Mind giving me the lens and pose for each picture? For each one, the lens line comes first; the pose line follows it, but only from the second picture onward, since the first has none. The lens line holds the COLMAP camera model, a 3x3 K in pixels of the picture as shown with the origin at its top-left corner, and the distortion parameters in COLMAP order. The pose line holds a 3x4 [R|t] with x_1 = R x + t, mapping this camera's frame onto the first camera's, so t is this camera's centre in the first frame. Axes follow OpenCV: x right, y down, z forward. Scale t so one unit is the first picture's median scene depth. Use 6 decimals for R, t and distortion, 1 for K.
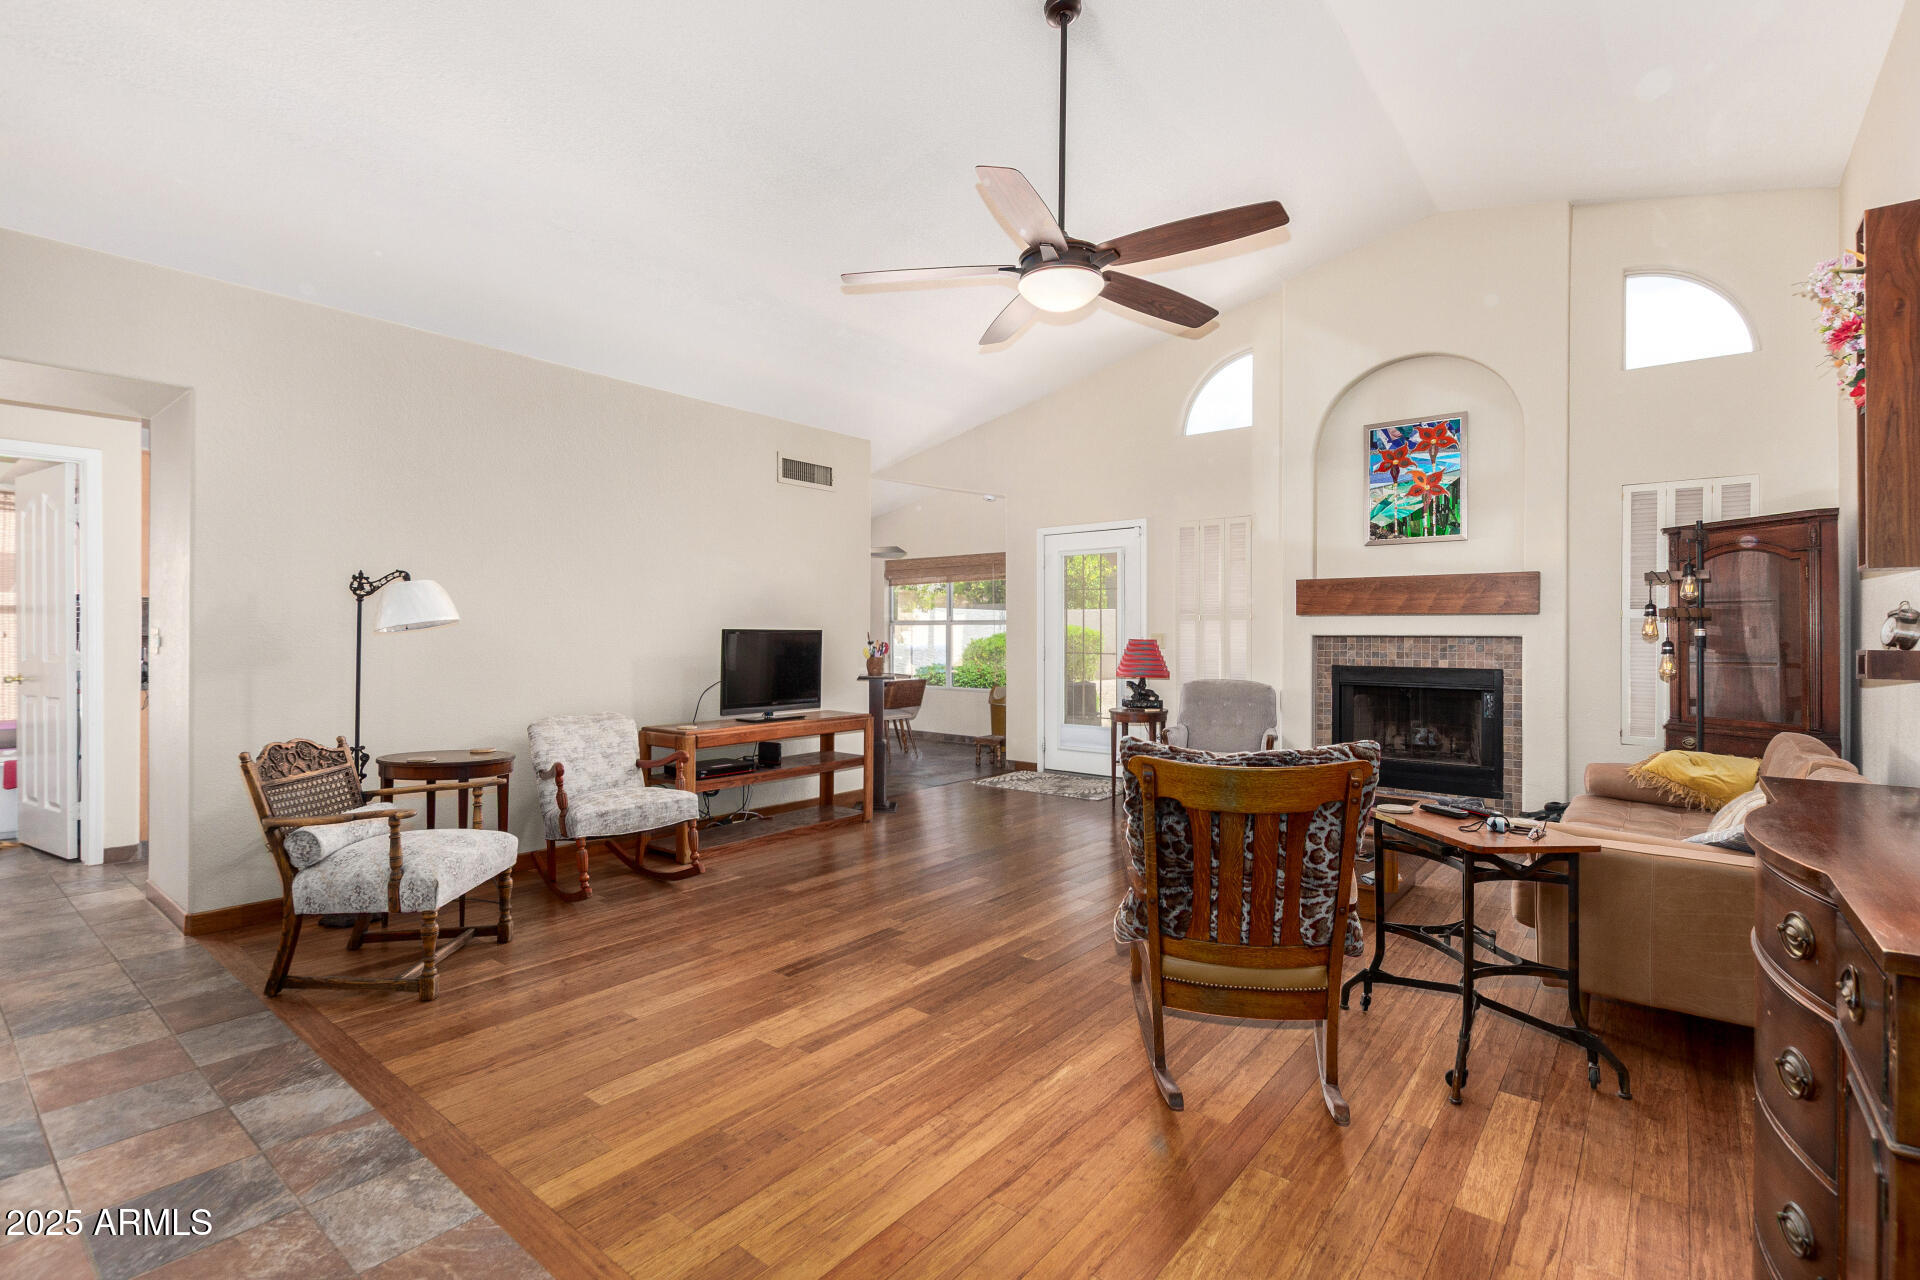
lens RADIAL K [[875.1, 0, 1000.5], [0, 875.1, 638.4], [0, 0, 1]] dist [0.005409, -0.002336]
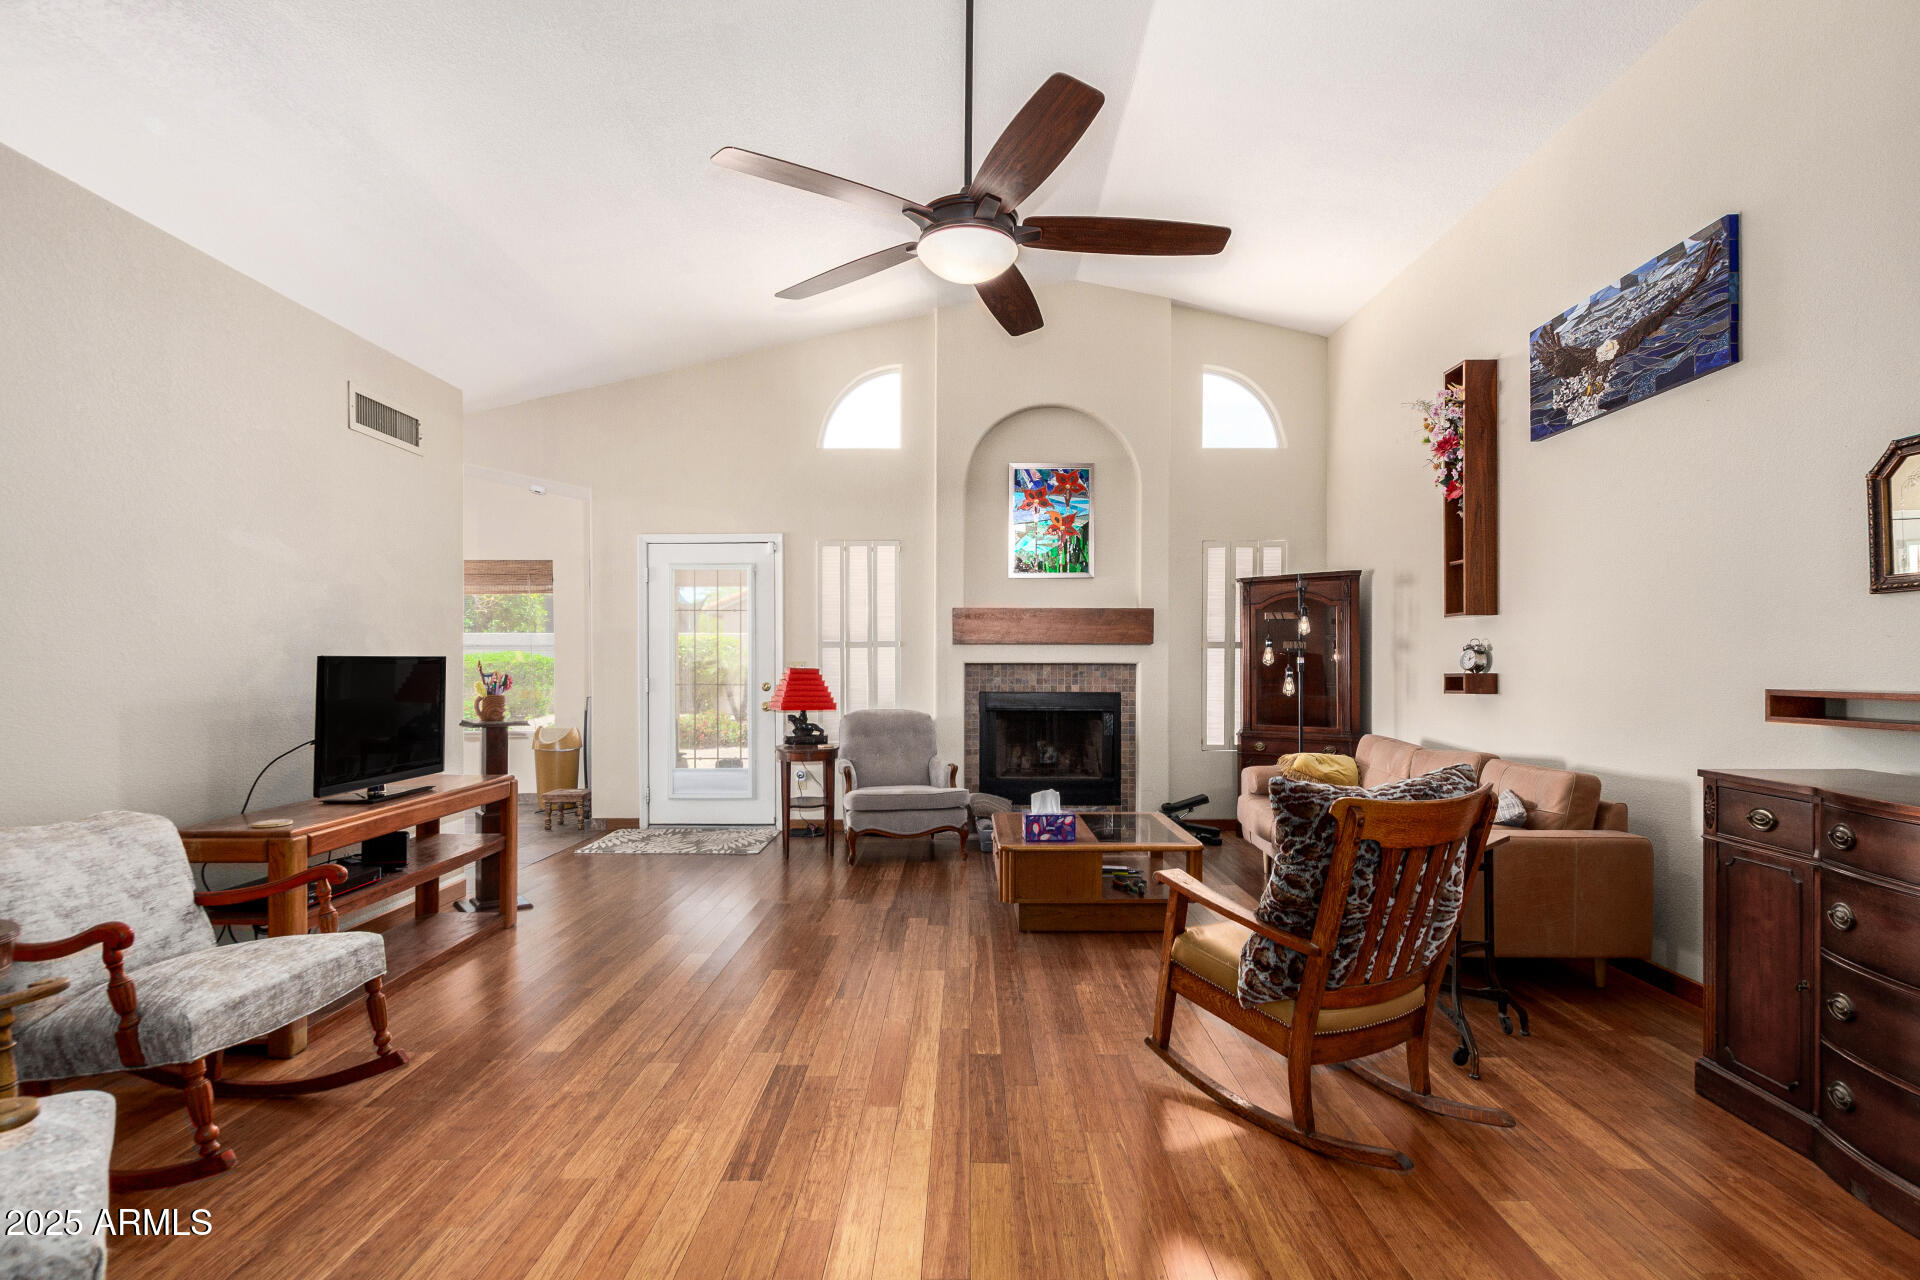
lens RADIAL K [[875.1, 0, 967.0], [0, 875.1, 671.9], [0, 0, 1]] dist [0.005409, -0.002336]
pose [[0.796407, -0.008827, 0.604696, -0.277188], [0.004319, 0.999951, 0.008908, -0.002614], [-0.604745, -0.004483, 0.796406, 0.202977]]
